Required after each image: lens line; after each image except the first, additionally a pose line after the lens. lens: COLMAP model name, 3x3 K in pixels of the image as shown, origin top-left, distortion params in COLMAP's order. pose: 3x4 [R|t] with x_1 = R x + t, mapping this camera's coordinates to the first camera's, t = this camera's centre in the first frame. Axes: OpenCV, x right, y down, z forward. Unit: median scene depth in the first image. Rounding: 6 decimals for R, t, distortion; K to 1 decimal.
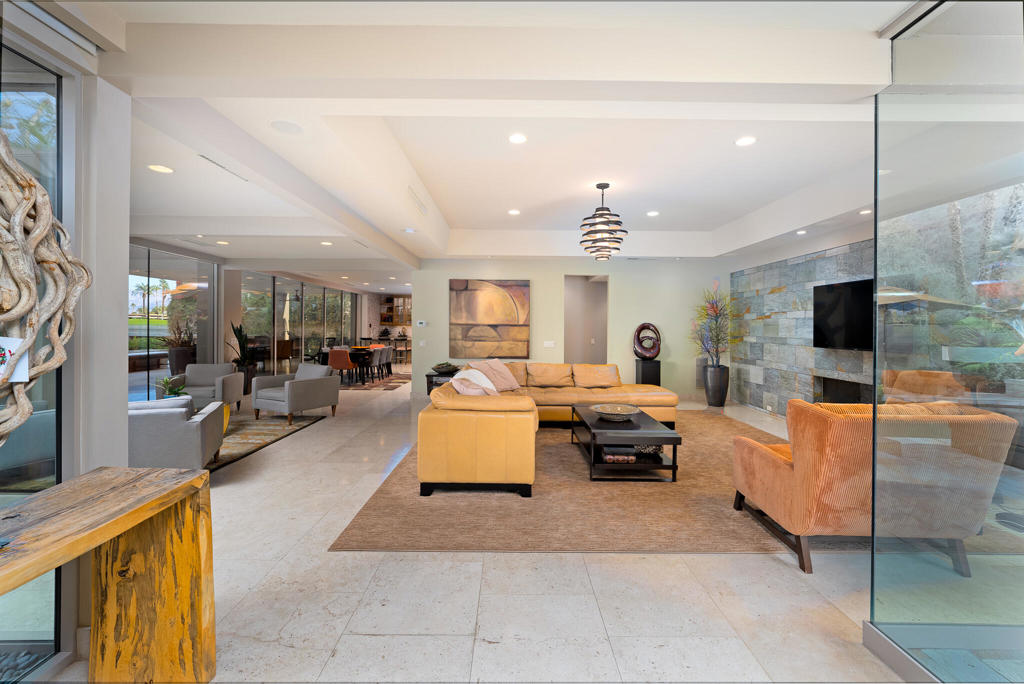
lens RADIAL K [[423.5, 0, 511.3], [0, 423.5, 329.5], [0, 0, 1]] dist [-0.001873, 0.000026]
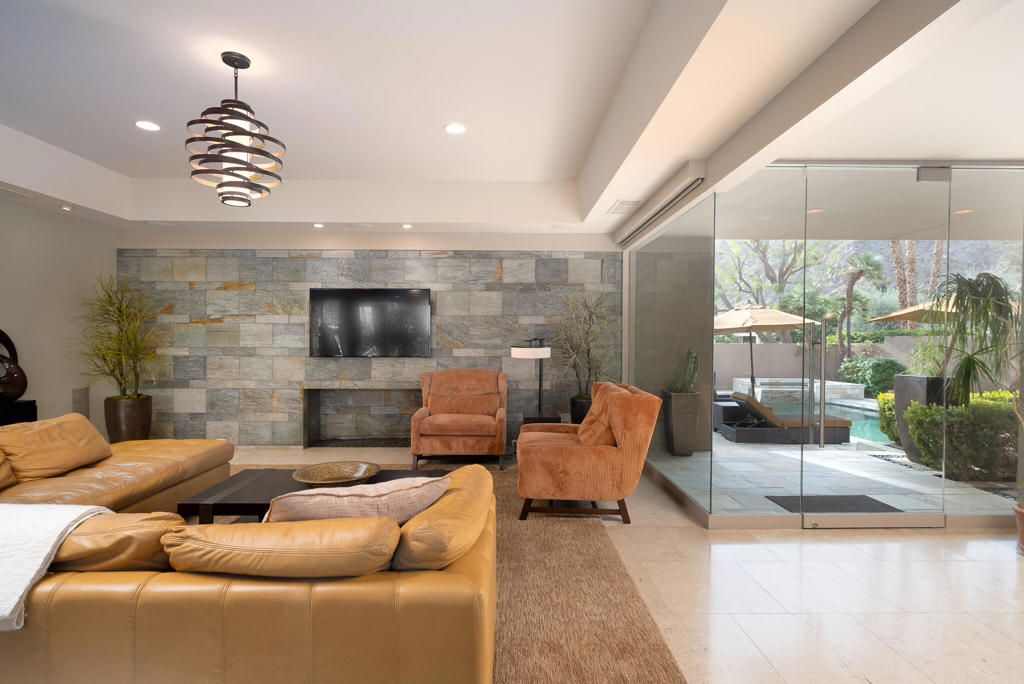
lens RADIAL K [[512.8, 0, 512.3], [0, 512.8, 343.7], [0, 0, 1]] dist [0.004872, -0.000095]
pose [[-0.007958, -0.013877, 0.999872, -0.319388], [0.005316, 0.999889, 0.013920, 0.001560], [-0.999954, 0.005426, -0.007884, 0.510381]]
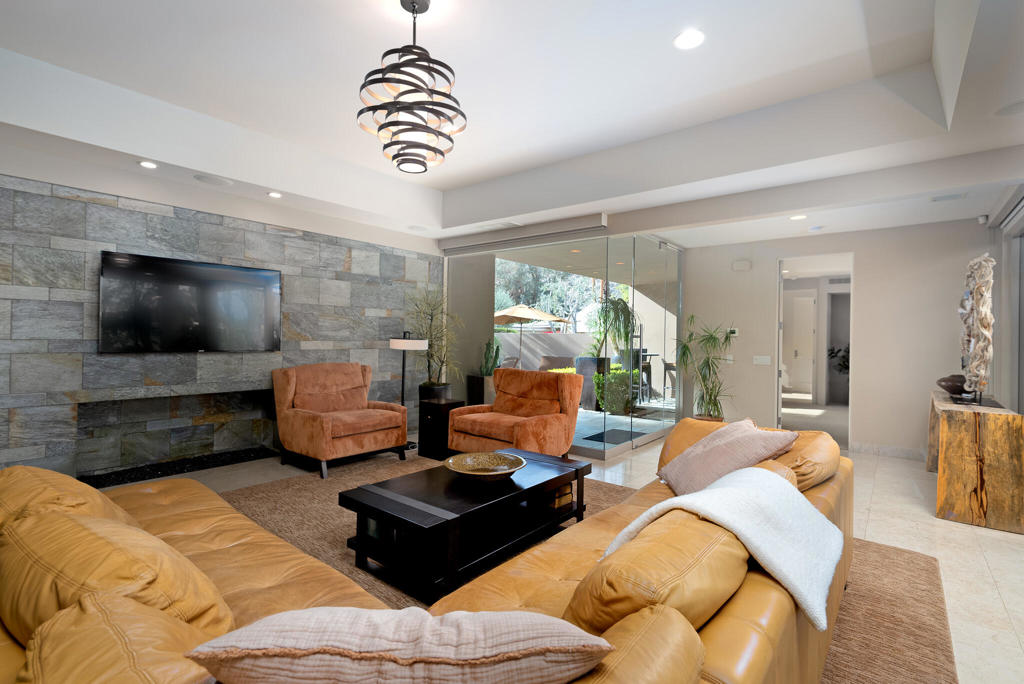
lens RADIAL K [[481.0, 0, 508.1], [0, 481.0, 336.3], [0, 0, 1]] dist [-0.001029, 0.000525]
pose [[-0.772056, -0.011409, 0.635452, -0.131992], [-0.009492, 0.999934, 0.006421, 0.007437], [-0.635484, -0.001074, -0.772114, 1.009856]]
